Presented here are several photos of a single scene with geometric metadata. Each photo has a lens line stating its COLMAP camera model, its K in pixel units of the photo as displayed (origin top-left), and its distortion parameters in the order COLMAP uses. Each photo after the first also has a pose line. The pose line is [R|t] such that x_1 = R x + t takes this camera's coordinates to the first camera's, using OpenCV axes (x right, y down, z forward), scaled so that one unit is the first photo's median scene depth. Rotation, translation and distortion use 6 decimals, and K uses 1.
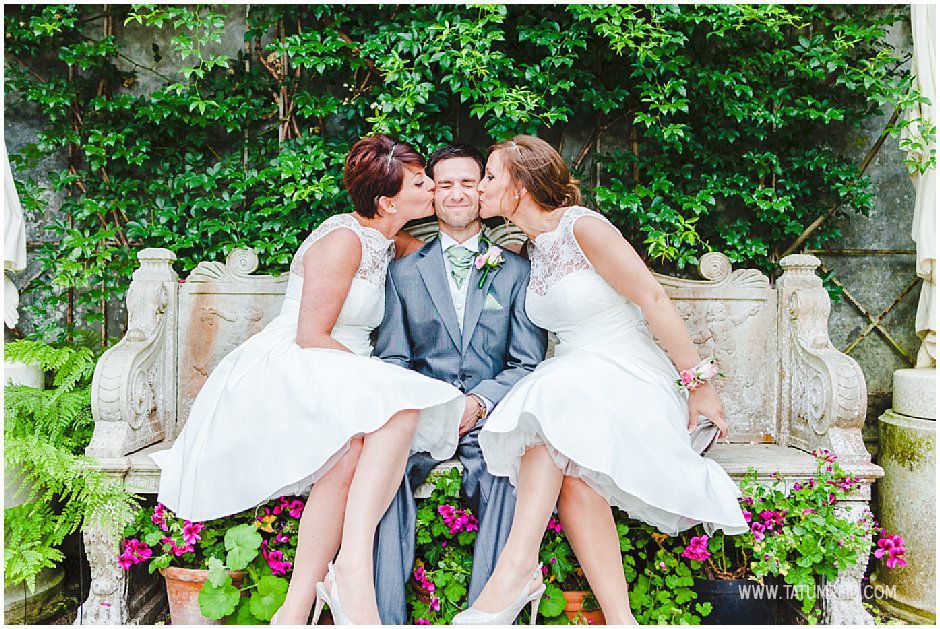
lens RADIAL K [[1114.2, 0, 470.0], [0, 1114.2, 314.5], [0, 0, 1]] dist [-0.027255, 0.011683]
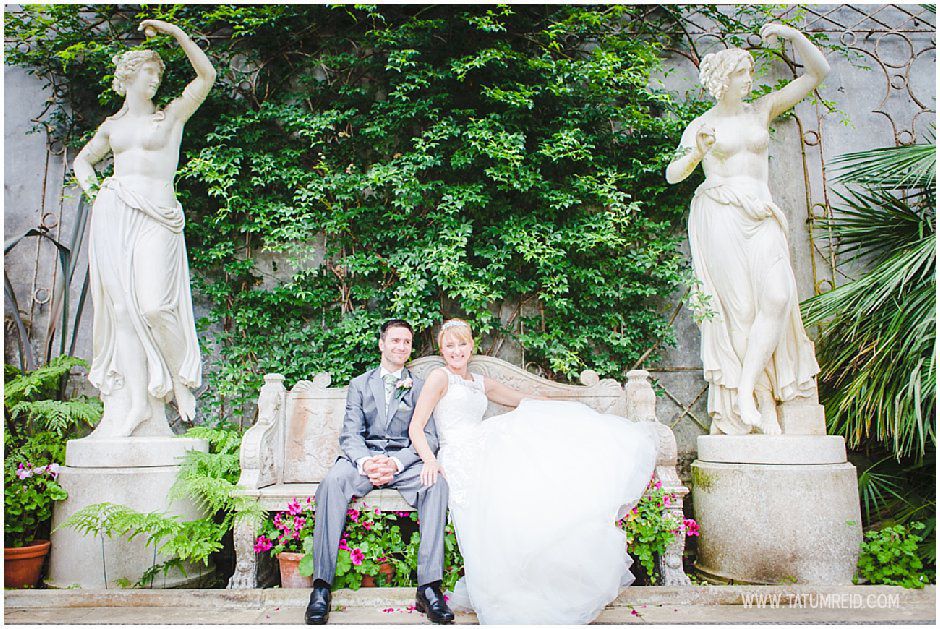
lens RADIAL K [[3123.4, 0, 470.0], [0, 3123.4, 314.5], [0, 0, 1]] dist [-0.187480, -1.362201]
pose [[0.999754, -0.022170, -0.000036, 0.034124], [0.021723, 0.979914, -0.198234, 0.846582], [0.004430, 0.198184, 0.980155, -3.922621]]
